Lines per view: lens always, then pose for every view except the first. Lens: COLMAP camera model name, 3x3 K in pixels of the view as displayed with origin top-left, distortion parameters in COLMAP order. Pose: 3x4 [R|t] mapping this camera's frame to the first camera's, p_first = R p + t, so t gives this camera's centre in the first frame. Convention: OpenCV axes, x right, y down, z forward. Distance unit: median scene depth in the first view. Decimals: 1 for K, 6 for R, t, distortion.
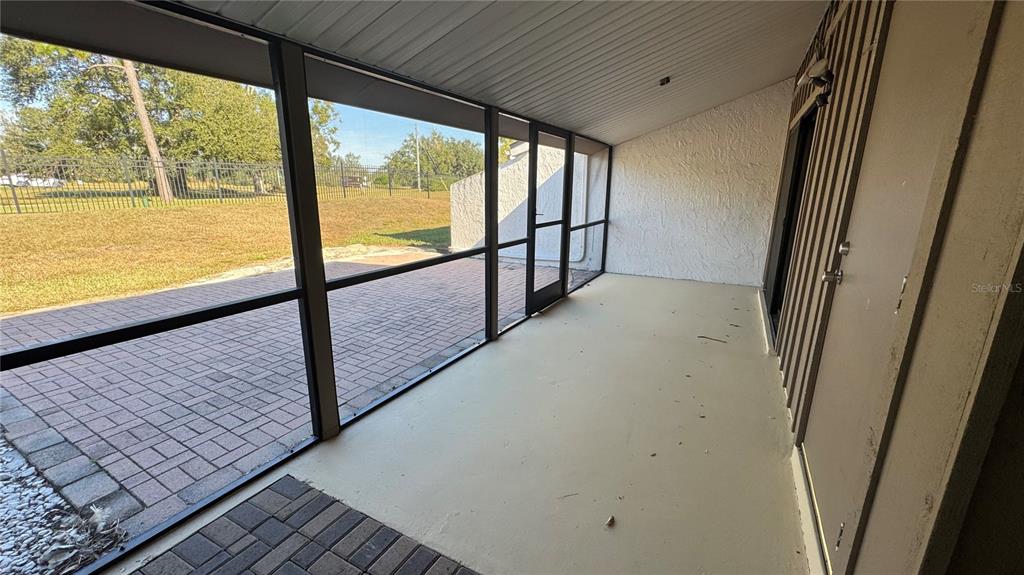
lens RADIAL K [[413.0, 0, 508.3], [0, 413.0, 288.4], [0, 0, 1]] dist [-0.004482, 0.001117]
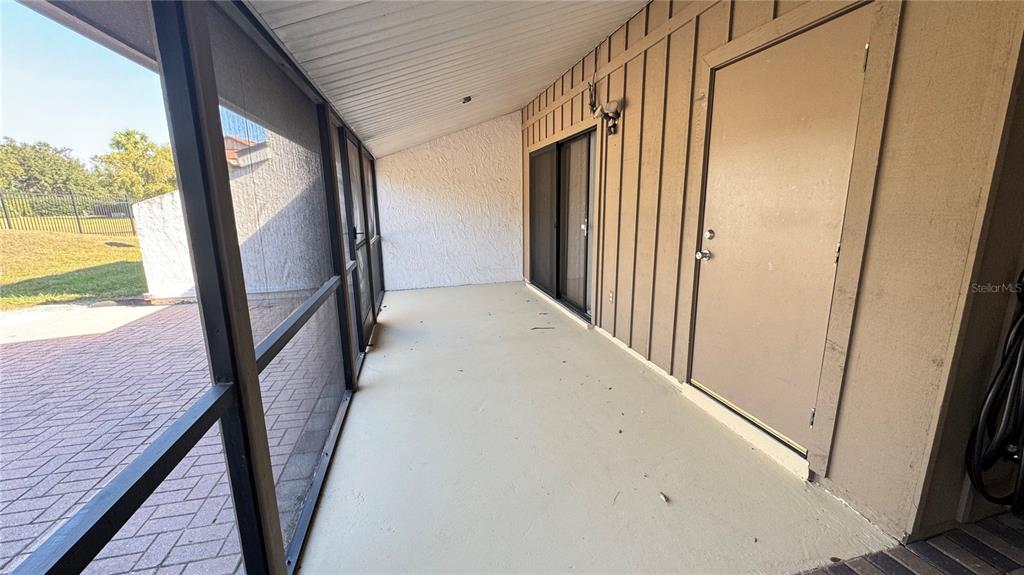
lens RADIAL K [[413.0, 0, 511.4], [0, 413.0, 287.7], [0, 0, 1]] dist [-0.004482, 0.001117]
pose [[0.735541, -0.159421, 0.658456, -0.203363], [0.184988, 0.982246, 0.031170, -0.026538], [-0.651735, 0.098879, 0.751974, 0.116217]]
